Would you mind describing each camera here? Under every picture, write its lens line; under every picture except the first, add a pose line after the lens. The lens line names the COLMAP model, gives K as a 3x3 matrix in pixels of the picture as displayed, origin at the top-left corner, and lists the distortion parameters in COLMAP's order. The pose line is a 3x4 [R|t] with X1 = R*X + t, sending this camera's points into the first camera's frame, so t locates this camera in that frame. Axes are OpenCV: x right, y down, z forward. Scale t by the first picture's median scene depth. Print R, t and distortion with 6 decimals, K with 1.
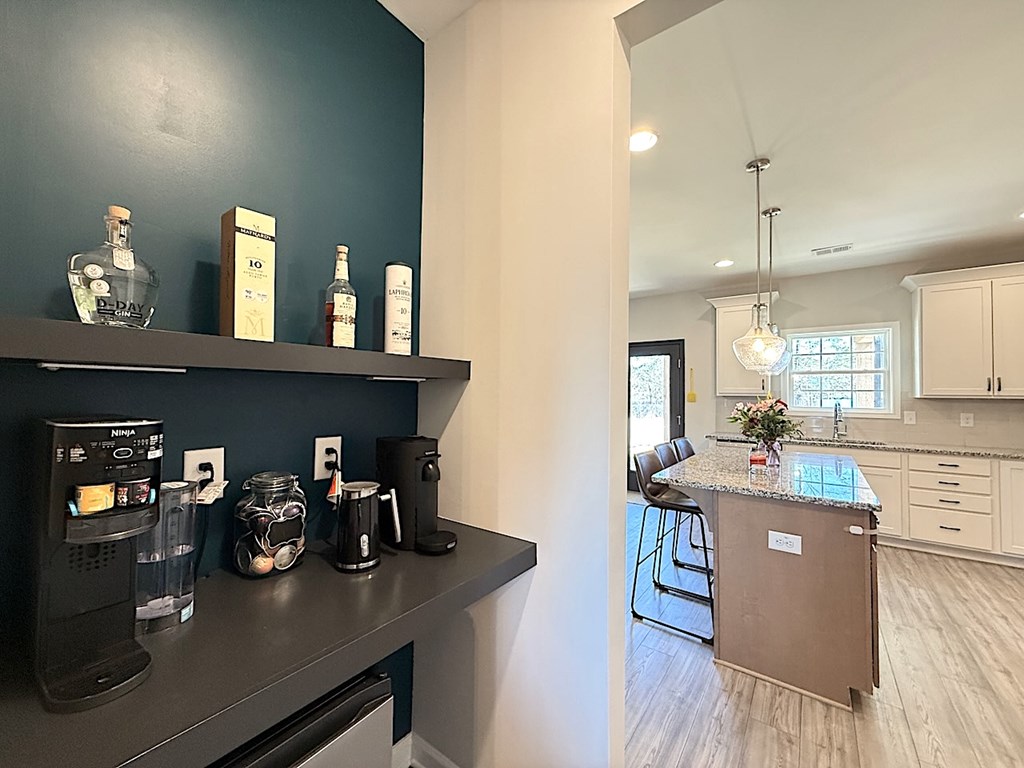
lens RADIAL K [[408.9, 0, 508.0], [0, 408.9, 382.9], [0, 0, 1]] dist [0.000923, 0.000152]
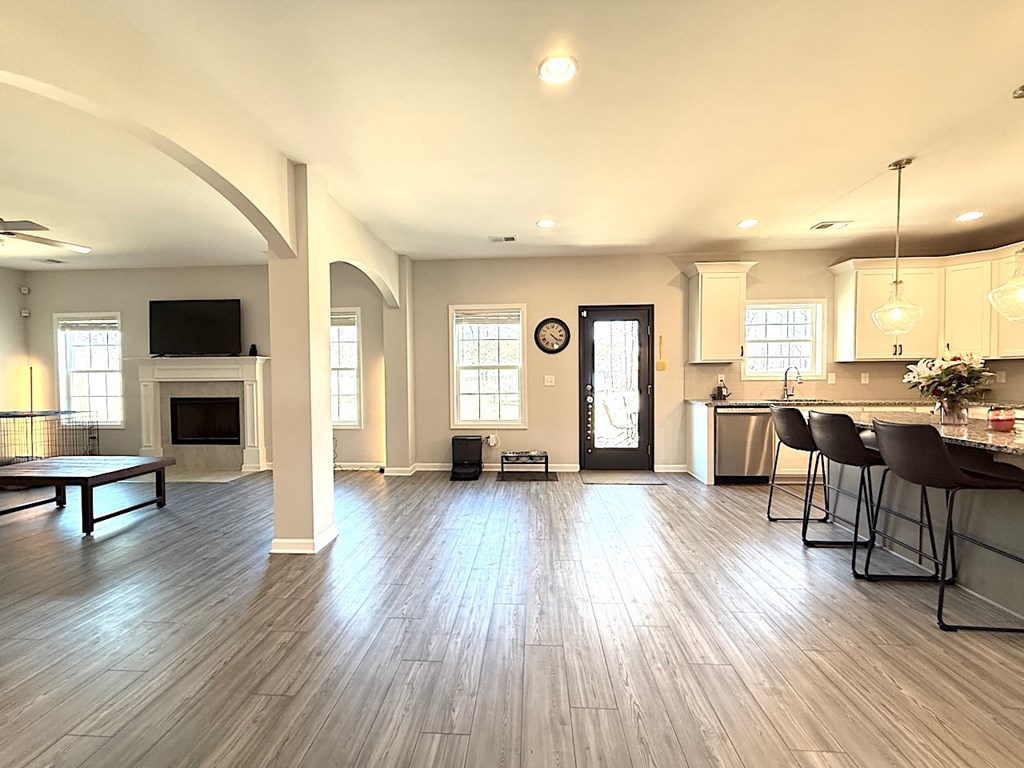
lens RADIAL K [[400.3, 0, 507.5], [0, 400.3, 383.2], [0, 0, 1]] dist [-0.001432, -0.000015]
pose [[0.834538, -0.033760, 0.549915, -0.607178], [0.002664, 0.998356, 0.057247, 0.035719], [-0.550944, -0.046310, 0.833256, 0.657191]]
